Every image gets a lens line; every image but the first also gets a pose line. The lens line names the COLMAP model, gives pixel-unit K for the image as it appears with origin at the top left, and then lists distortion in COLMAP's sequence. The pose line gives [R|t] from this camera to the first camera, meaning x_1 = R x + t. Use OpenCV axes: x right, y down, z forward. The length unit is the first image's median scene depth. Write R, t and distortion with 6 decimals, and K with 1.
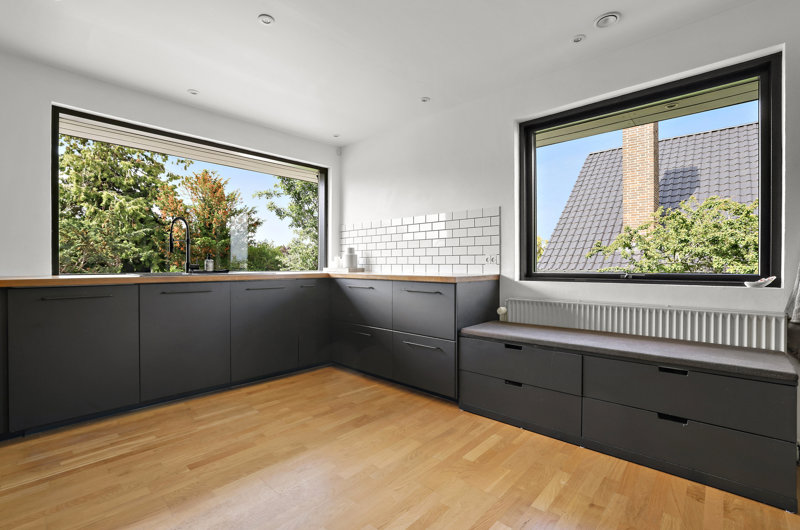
lens RADIAL K [[363.4, 0, 400.0], [0, 363.4, 265.0], [0, 0, 1]] dist [-0.019556, 0.000464]
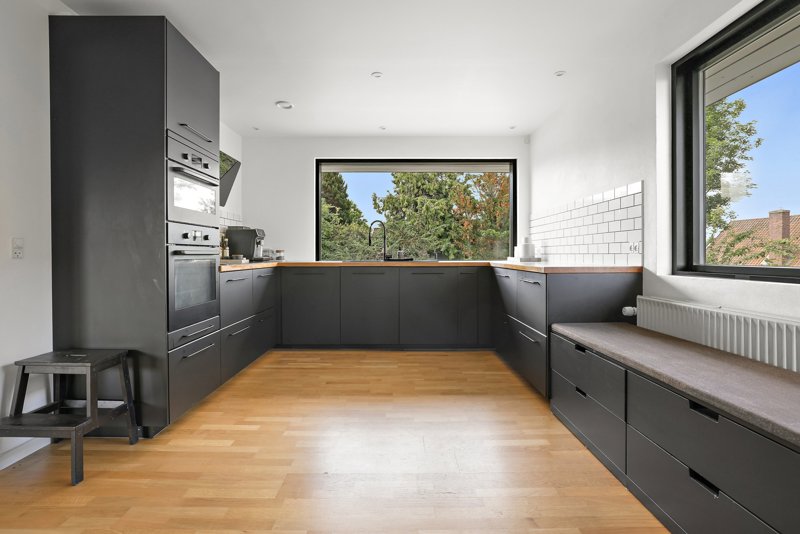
lens RADIAL K [[386.6, 0, 400.4], [0, 386.6, 254.0], [0, 0, 1]] dist [-0.000683, -0.000023]
pose [[0.686014, -0.001221, -0.727587, 0.358813], [-0.000781, 0.999997, -0.002415, 0.000840], [0.727588, 0.002225, 0.686011, 0.027975]]
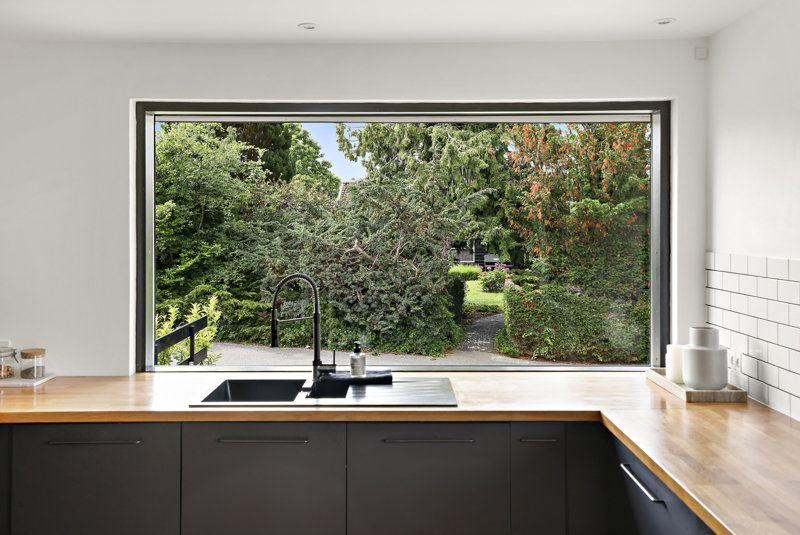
lens RADIAL K [[770.3, 0, 398.5], [0, 770.3, 222.7], [0, 0, 1]] dist [0.073499, 0.002427]
pose [[0.680392, 0.004259, -0.732836, 0.202116], [-0.002556, 0.999991, 0.003438, -0.139568], [0.732844, -0.000466, 0.680396, 0.237569]]
